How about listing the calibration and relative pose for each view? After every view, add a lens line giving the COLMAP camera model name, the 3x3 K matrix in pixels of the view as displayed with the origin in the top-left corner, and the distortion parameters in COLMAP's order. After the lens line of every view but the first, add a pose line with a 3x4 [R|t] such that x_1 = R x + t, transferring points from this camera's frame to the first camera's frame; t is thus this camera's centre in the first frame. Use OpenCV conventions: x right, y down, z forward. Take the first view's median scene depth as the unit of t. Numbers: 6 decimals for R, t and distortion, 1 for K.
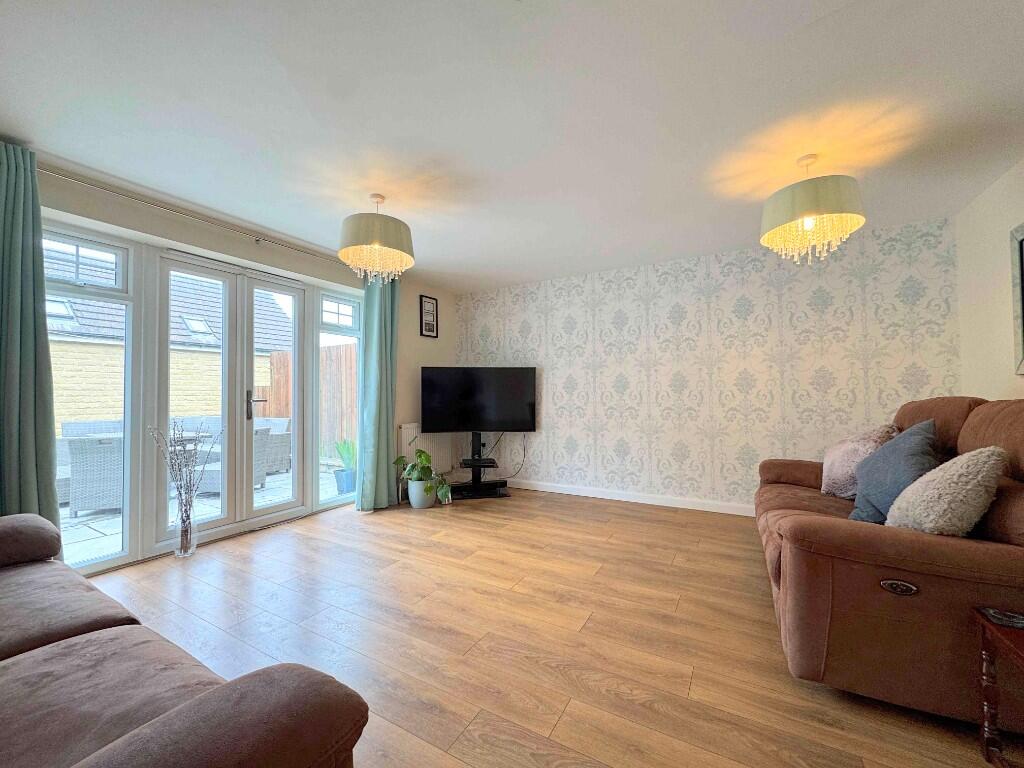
lens RADIAL K [[406.5, 0, 510.3], [0, 406.5, 390.6], [0, 0, 1]] dist [-0.000775, 0.000126]
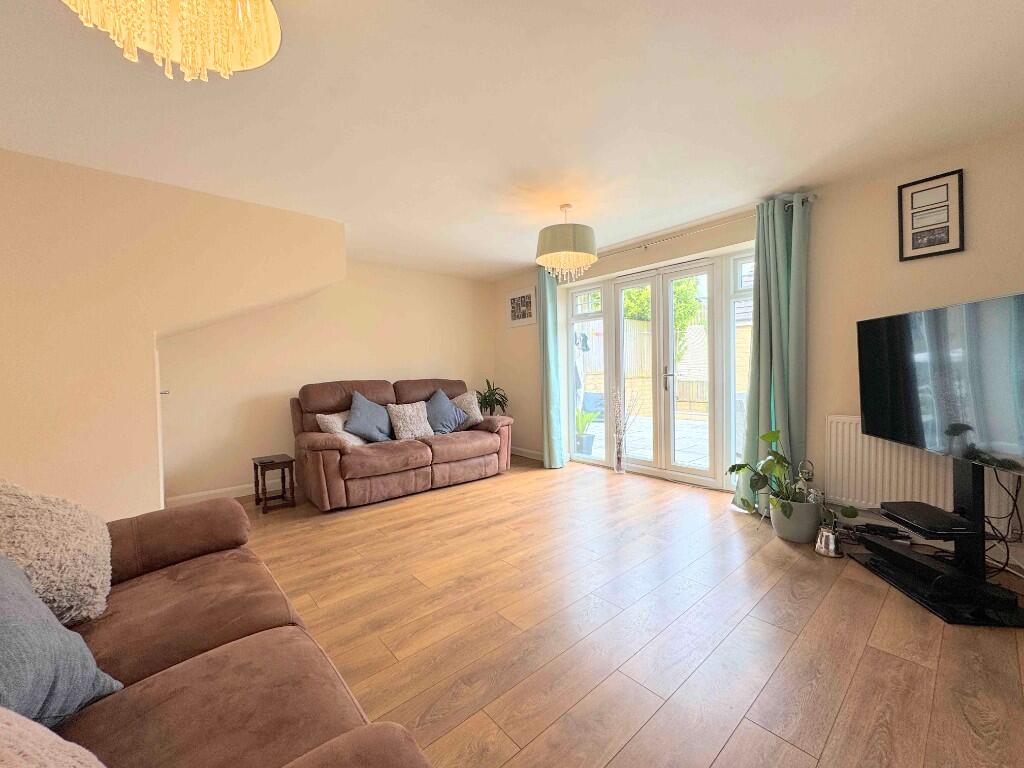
lens RADIAL K [[406.5, 0, 510.5], [0, 406.5, 383.4], [0, 0, 1]] dist [-0.000775, 0.000126]
pose [[-0.326400, 0.043723, -0.944220, 0.885863], [0.030239, 0.998901, 0.035802, -0.010010], [0.944748, -0.016867, -0.327364, 1.248836]]
